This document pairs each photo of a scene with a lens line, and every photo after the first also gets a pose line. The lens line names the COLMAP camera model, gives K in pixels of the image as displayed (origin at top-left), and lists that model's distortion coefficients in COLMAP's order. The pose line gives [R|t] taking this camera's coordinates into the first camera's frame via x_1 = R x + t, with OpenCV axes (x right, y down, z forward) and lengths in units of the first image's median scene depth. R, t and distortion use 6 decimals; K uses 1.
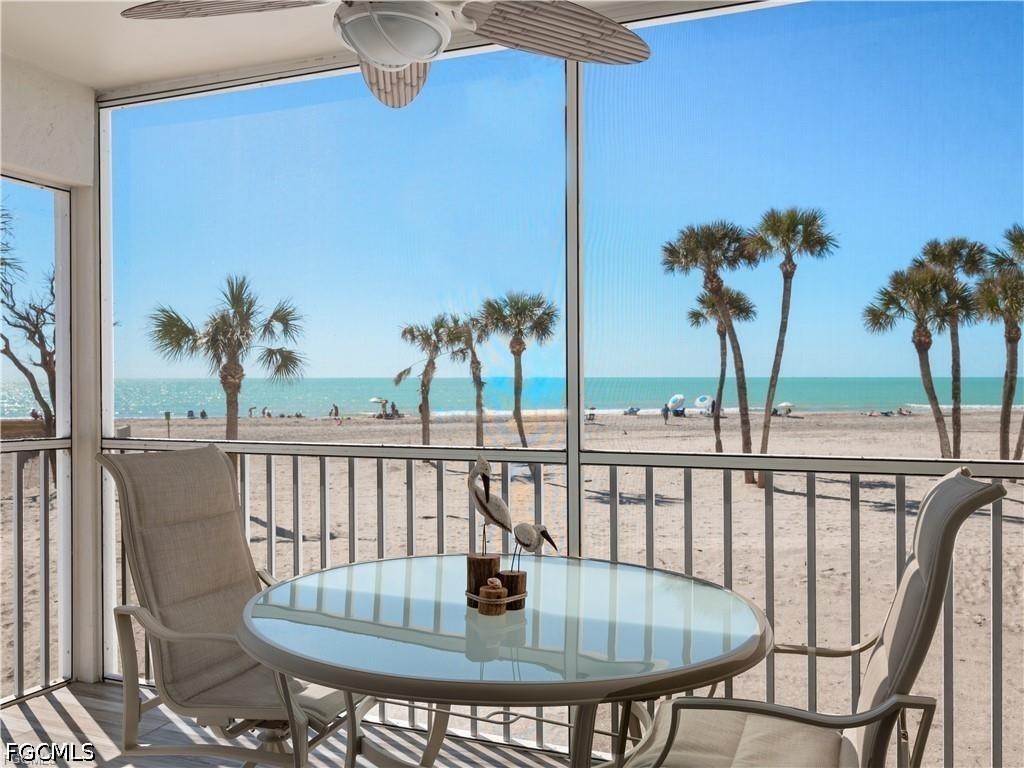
lens RADIAL K [[837.2, 0, 480.8], [0, 837.2, 381.8], [0, 0, 1]] dist [-0.002345, 0.017402]
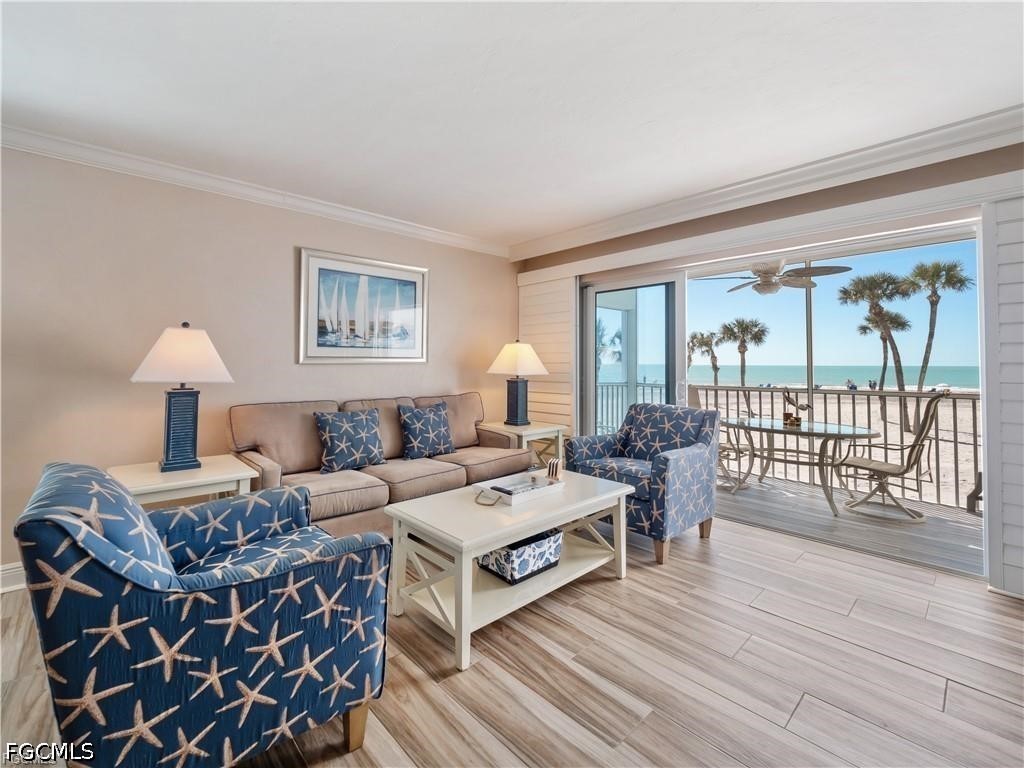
lens RADIAL K [[436.0, 0, 497.6], [0, 436.0, 356.3], [0, 0, 1]] dist [0.002282, -0.004457]
pose [[0.900344, -0.002291, -0.435173, -0.027506], [-0.007800, 0.999741, -0.021401, 0.000095], [0.435109, 0.022663, 0.900093, -0.121530]]
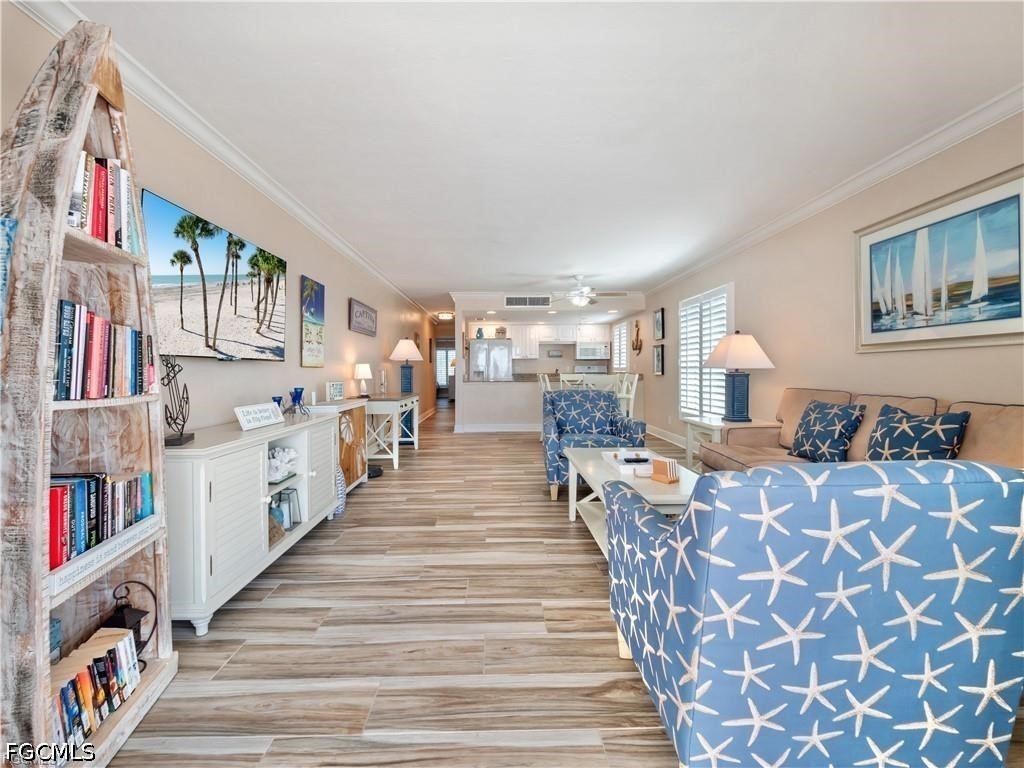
lens RADIAL K [[436.0, 0, 508.8], [0, 436.0, 373.1], [0, 0, 1]] dist [0.002282, -0.004457]
pose [[-0.911476, 0.009120, -0.411253, 0.005332], [0.004602, 0.999918, 0.011974, 0.003936], [0.411328, 0.009021, -0.911443, 0.048099]]
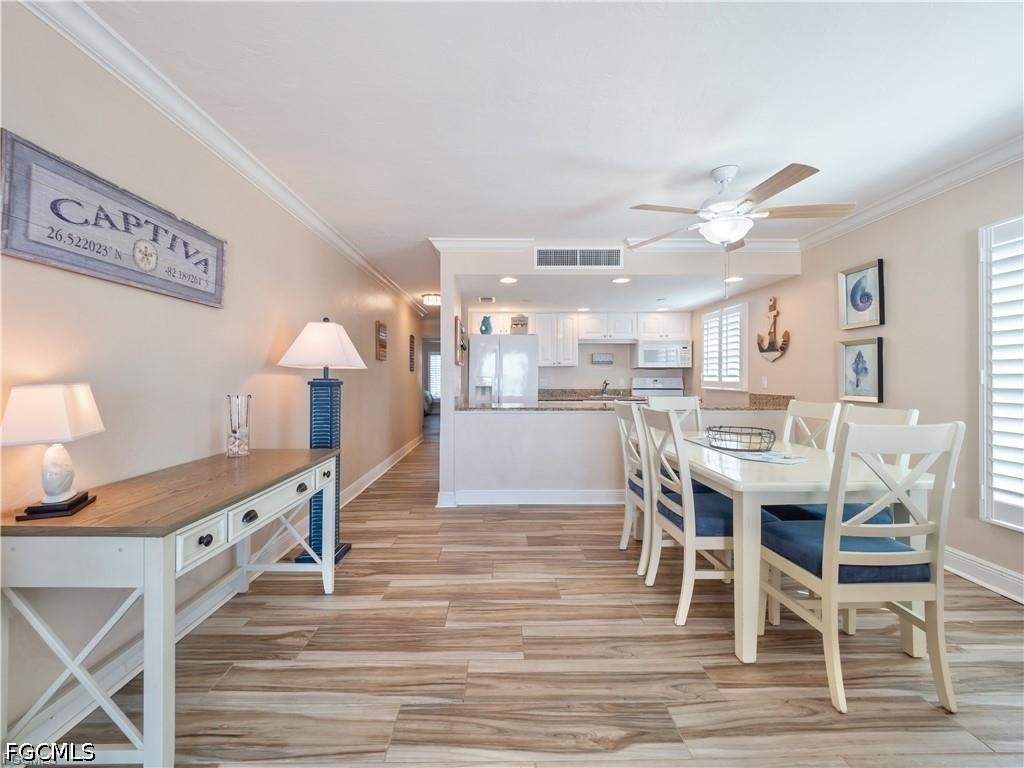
lens RADIAL K [[436.0, 0, 506.5], [0, 436.0, 377.8], [0, 0, 1]] dist [0.002282, -0.004457]
pose [[-0.916166, 0.002430, -0.400793, -0.044656], [-0.000263, 0.999978, 0.006664, 0.000641], [0.400800, 0.006211, -0.916145, -0.090291]]
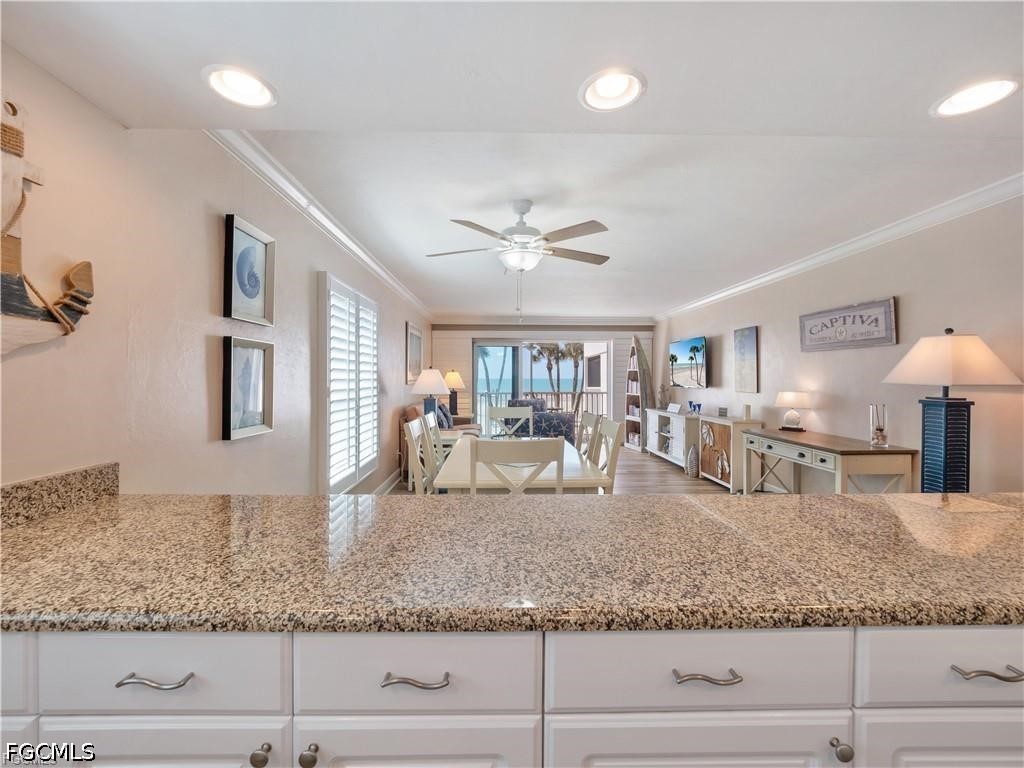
lens RADIAL K [[436.0, 0, 505.9], [0, 436.0, 373.9], [0, 0, 1]] dist [0.002282, -0.004457]
pose [[0.915578, 0.007993, 0.402061, -0.187998], [-0.002004, 0.999881, -0.015315, -0.002280], [-0.402135, 0.013216, 0.915485, -0.273303]]
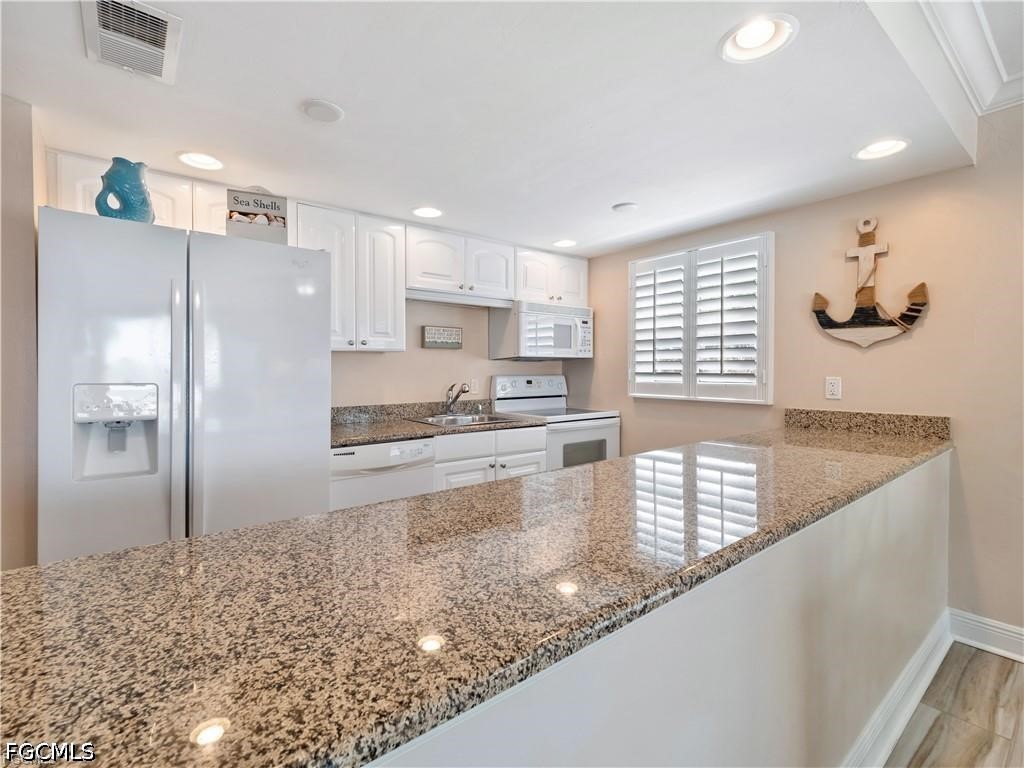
lens RADIAL K [[473.8, 0, 507.8], [0, 473.8, 376.5], [0, 0, 1]] dist [0.002124, -0.000762]
pose [[-0.481454, 0.016076, -0.876324, -0.095196], [-0.000320, 0.999828, 0.018518, -0.000511], [0.876472, 0.009196, -0.481366, -0.229213]]
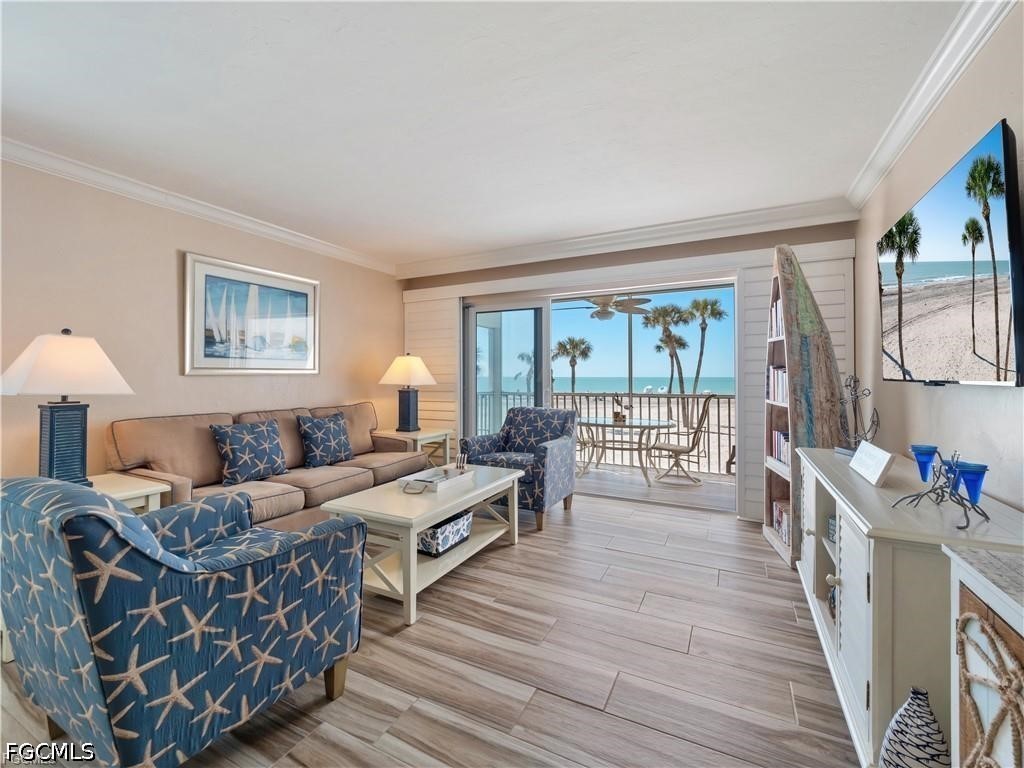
lens RADIAL K [[436.0, 0, 504.8], [0, 436.0, 372.2], [0, 0, 1]] dist [0.002282, -0.004457]
pose [[0.996178, -0.000026, -0.087352, -0.037804], [-0.001408, 0.999865, -0.016361, 0.001060], [0.087340, 0.016421, 0.996043, -0.144405]]
